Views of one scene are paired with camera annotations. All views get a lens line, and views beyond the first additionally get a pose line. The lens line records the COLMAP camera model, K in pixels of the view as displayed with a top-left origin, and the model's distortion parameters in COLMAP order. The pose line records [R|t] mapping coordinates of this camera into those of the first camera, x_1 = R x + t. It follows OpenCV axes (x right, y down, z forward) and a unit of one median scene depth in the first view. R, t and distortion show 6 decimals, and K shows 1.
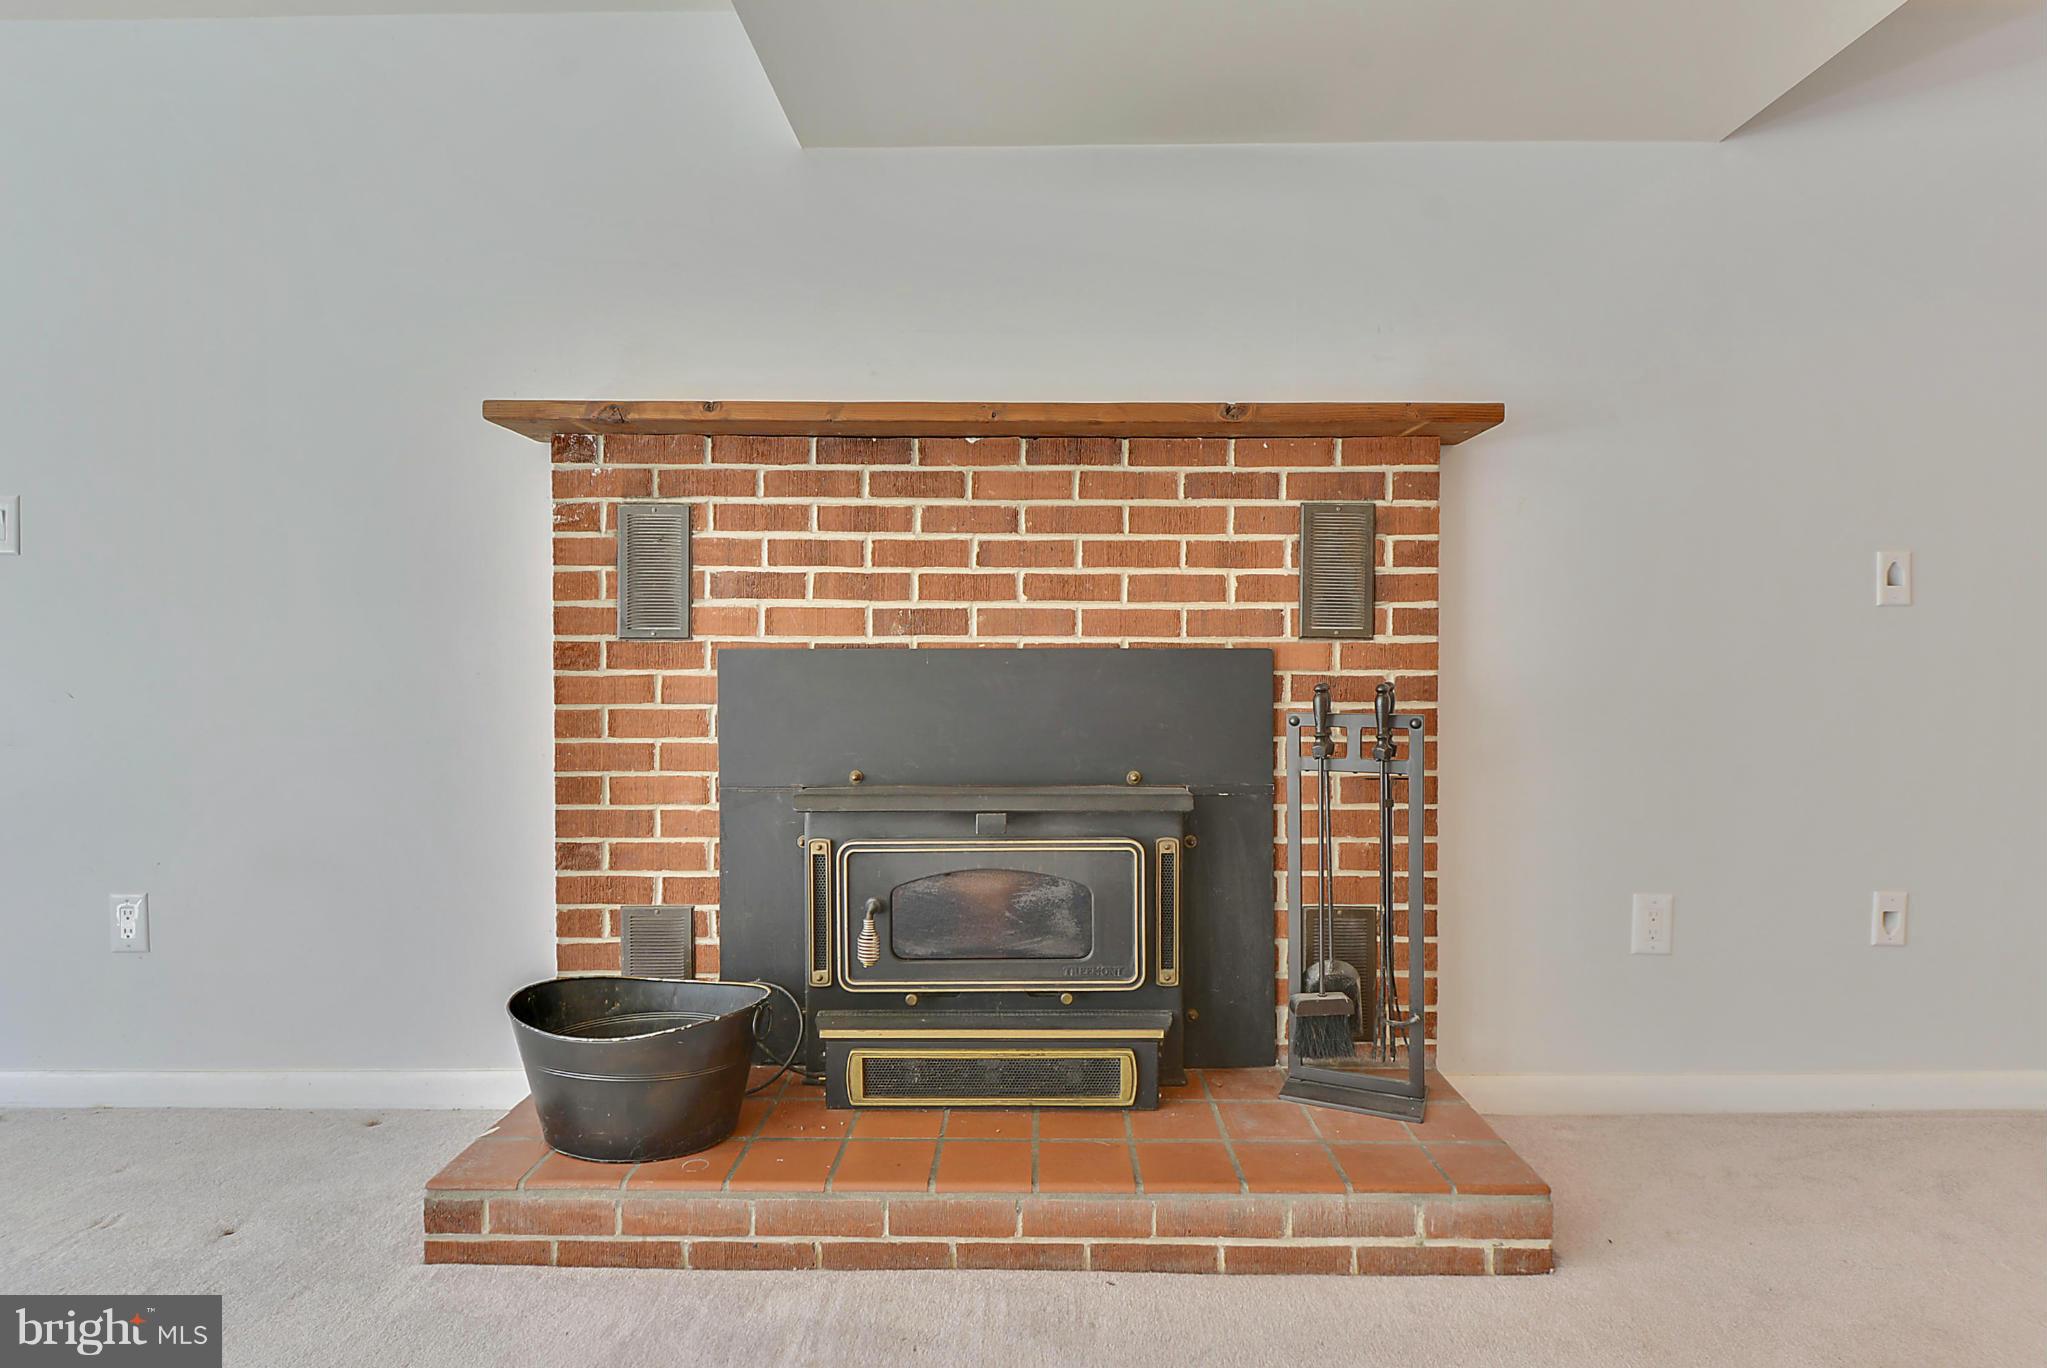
lens RADIAL K [[1079.4, 0, 1010.1], [0, 1079.4, 682.9], [0, 0, 1]] dist [0.007766, 0.000271]
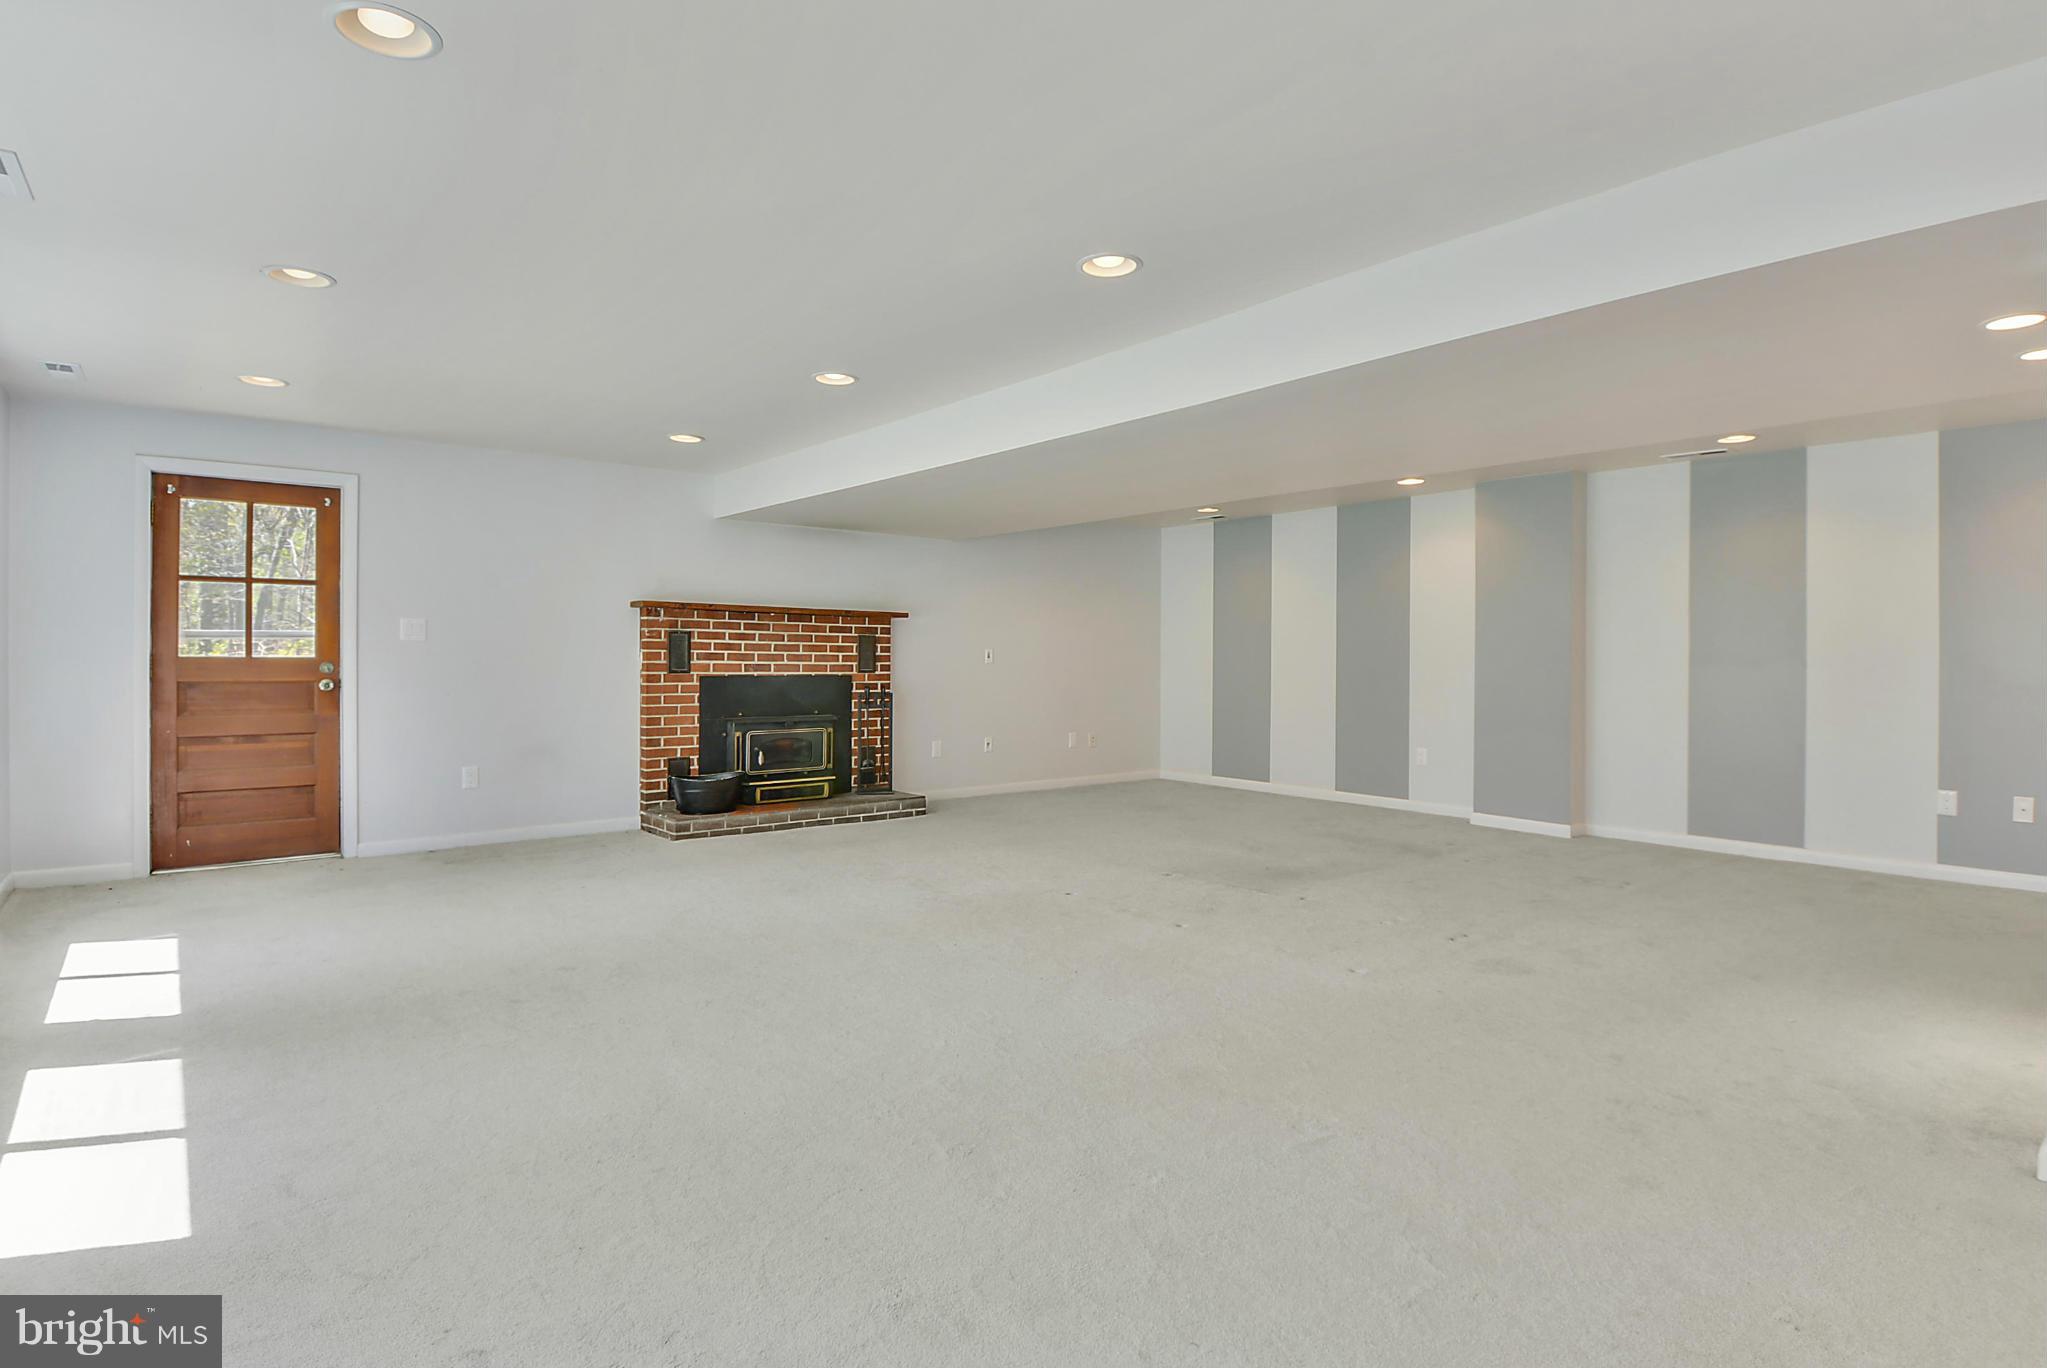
lens RADIAL K [[1079.4, 0, 1020.1], [0, 1079.4, 676.9], [0, 0, 1]] dist [0.007766, 0.000271]
pose [[0.782674, -0.005026, 0.622412, -1.539672], [0.005090, 0.999986, 0.001675, -0.029754], [-0.622411, 0.001858, 0.782688, -2.143256]]
